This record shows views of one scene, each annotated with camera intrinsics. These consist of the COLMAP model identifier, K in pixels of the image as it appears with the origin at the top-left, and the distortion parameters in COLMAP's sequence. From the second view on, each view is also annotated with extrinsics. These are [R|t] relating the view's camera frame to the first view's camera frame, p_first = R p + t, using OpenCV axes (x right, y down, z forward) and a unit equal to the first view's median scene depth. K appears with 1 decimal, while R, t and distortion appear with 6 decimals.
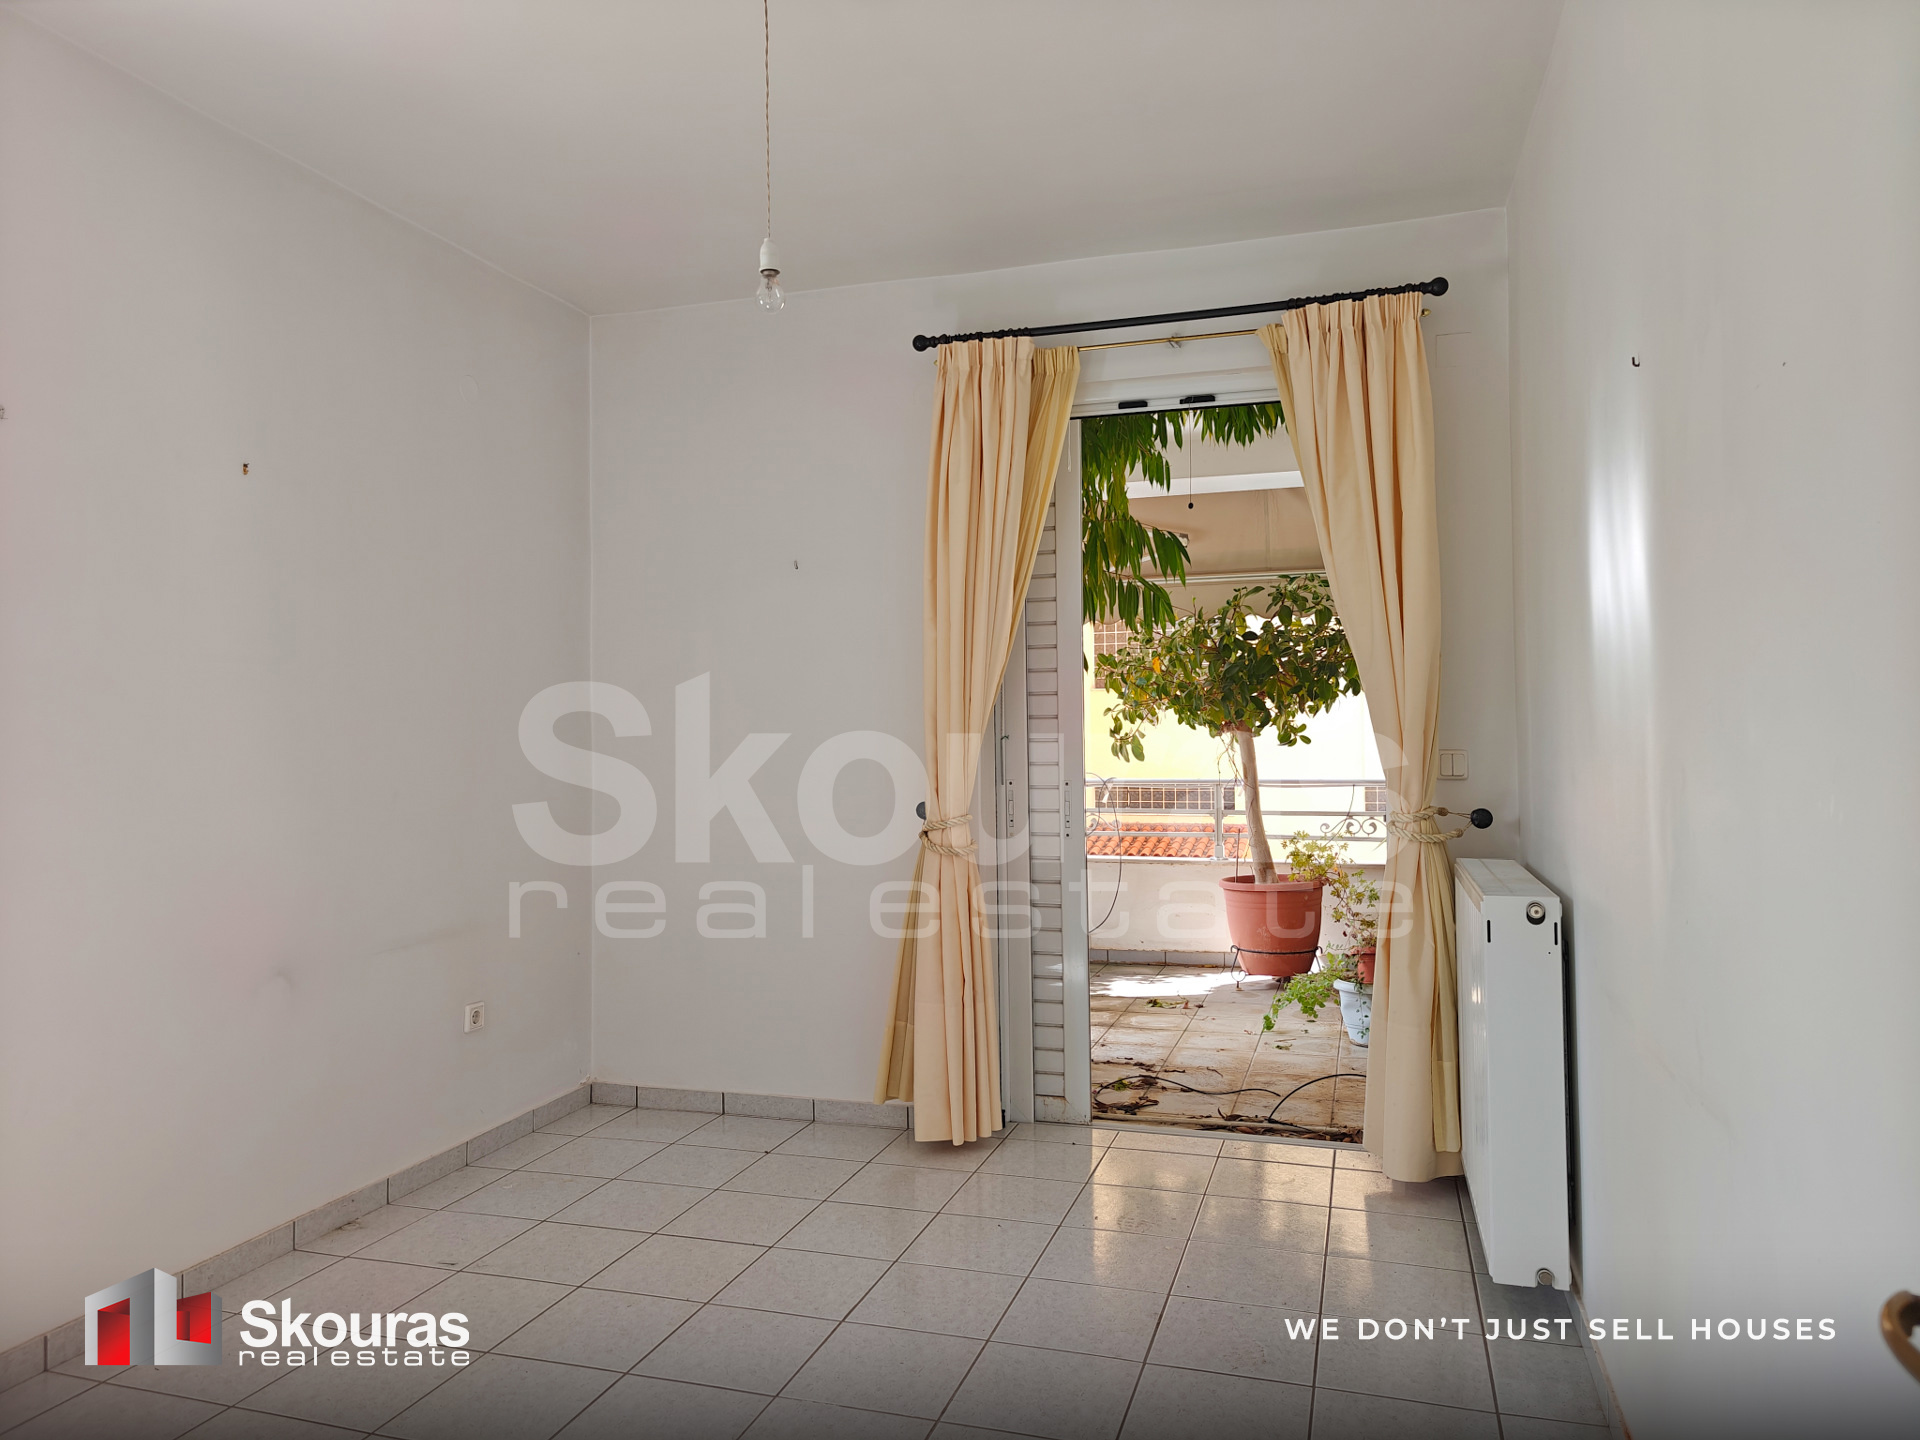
lens RADIAL K [[1349.3, 0, 951.3], [0, 1349.3, 709.4], [0, 0, 1]] dist [0.026699, -0.027115]
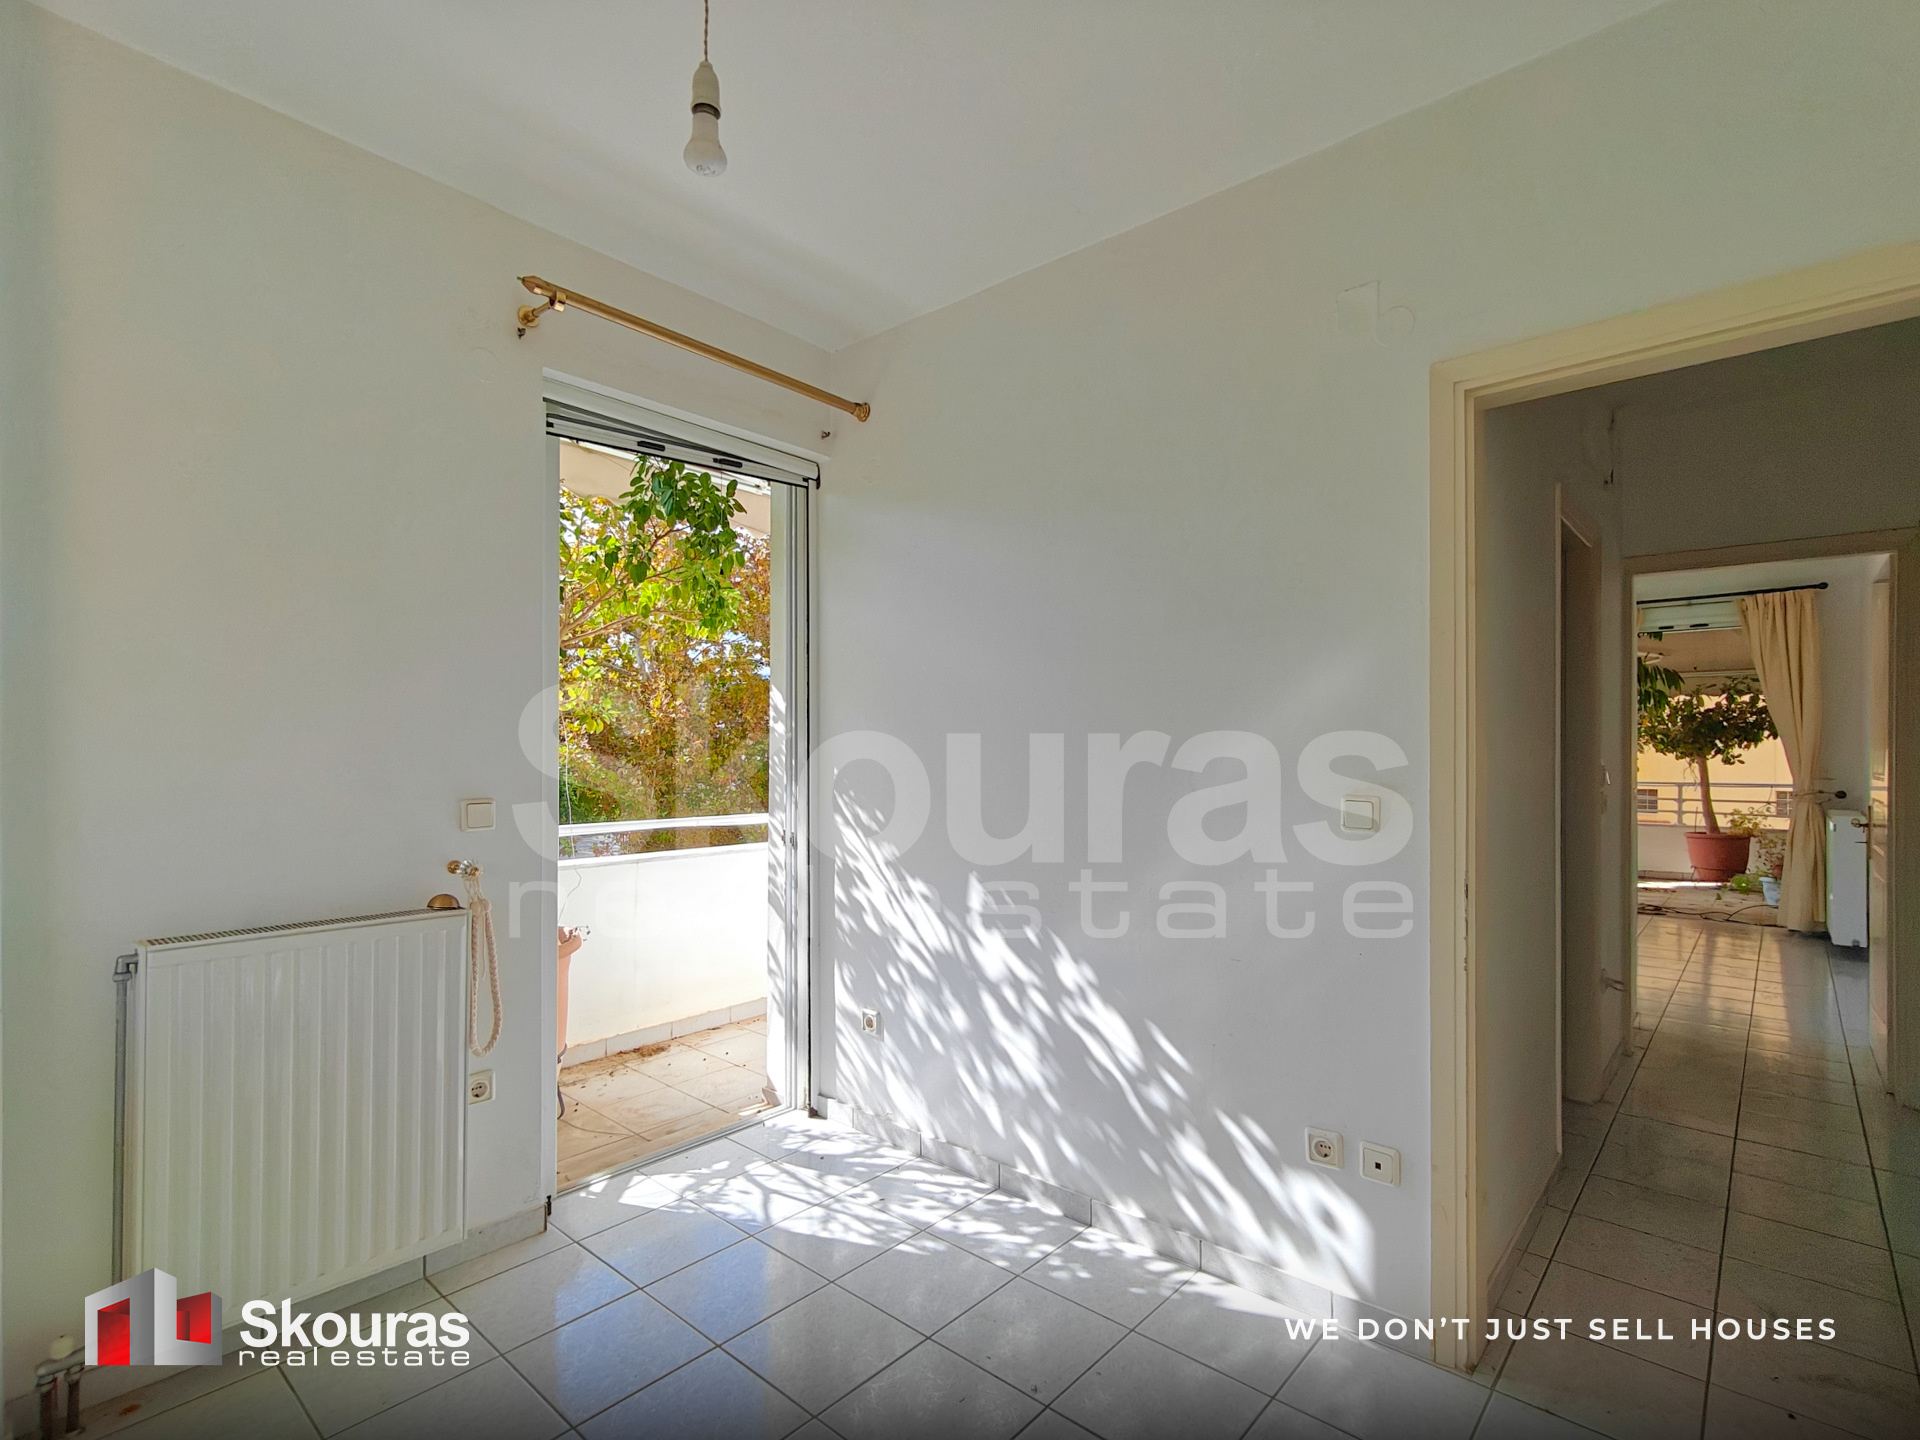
lens RADIAL K [[922.6, 0, 962.5], [0, 922.6, 754.9], [0, 0, 1]] dist [0.000868, 0.000745]
pose [[0.910799, 0.011356, -0.412694, -0.243221], [-0.001796, 0.999721, 0.023546, -0.019861], [0.412847, -0.020705, 0.910565, -0.775992]]
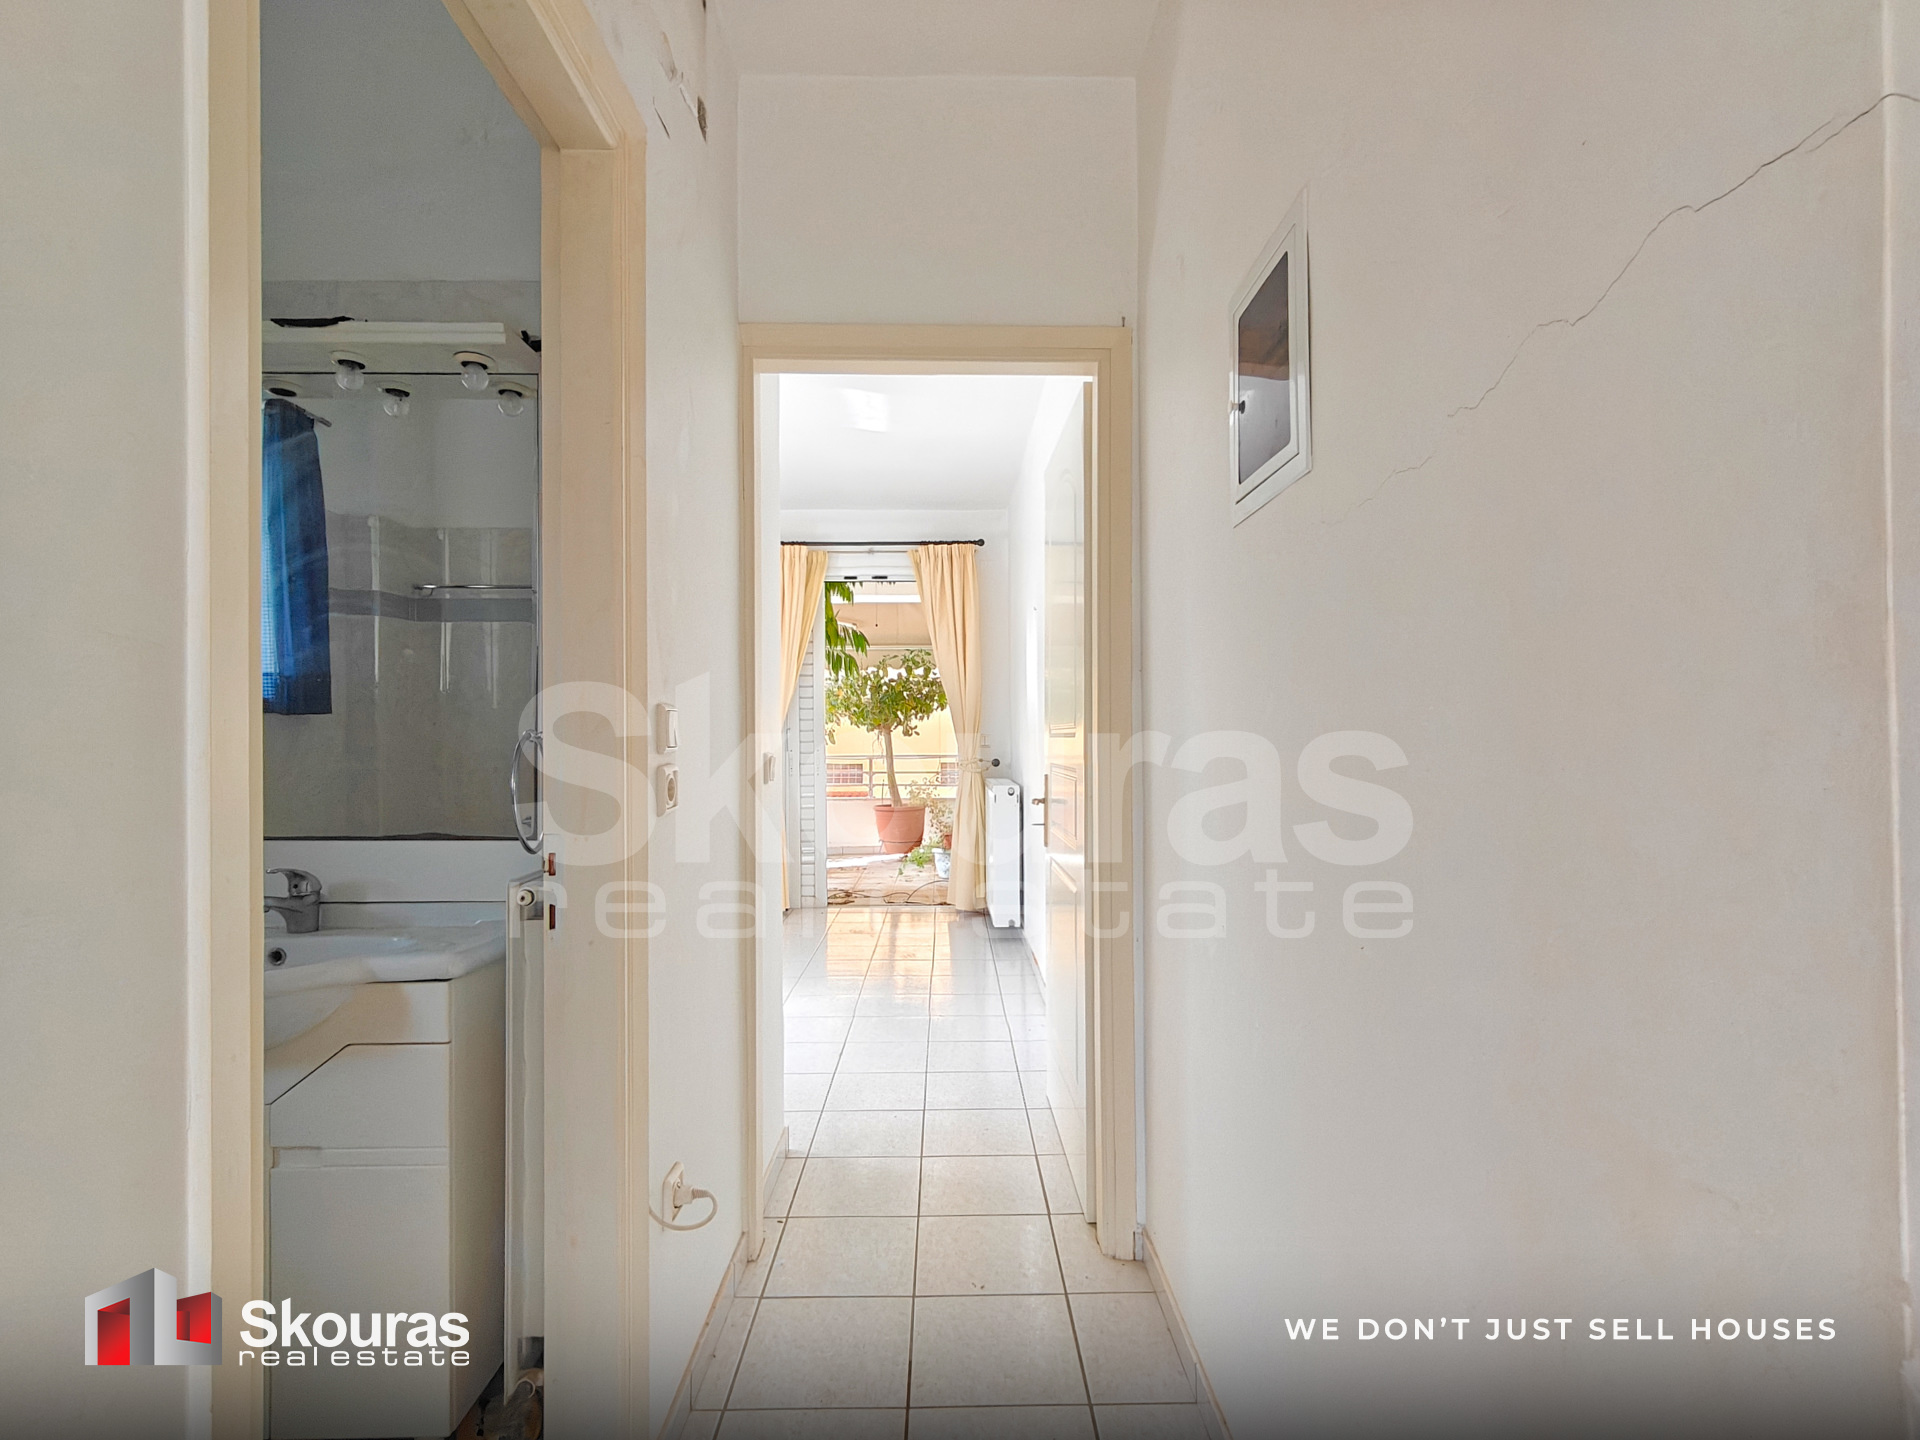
lens RADIAL K [[922.6, 0, 967.8], [0, 922.6, 723.9], [0, 0, 1]] dist [0.000868, 0.000745]
pose [[0.946797, 0.008203, 0.321727, -0.116467], [-0.009825, 0.999946, 0.003417, 0.003750], [-0.321682, -0.006396, 0.946826, -0.339121]]
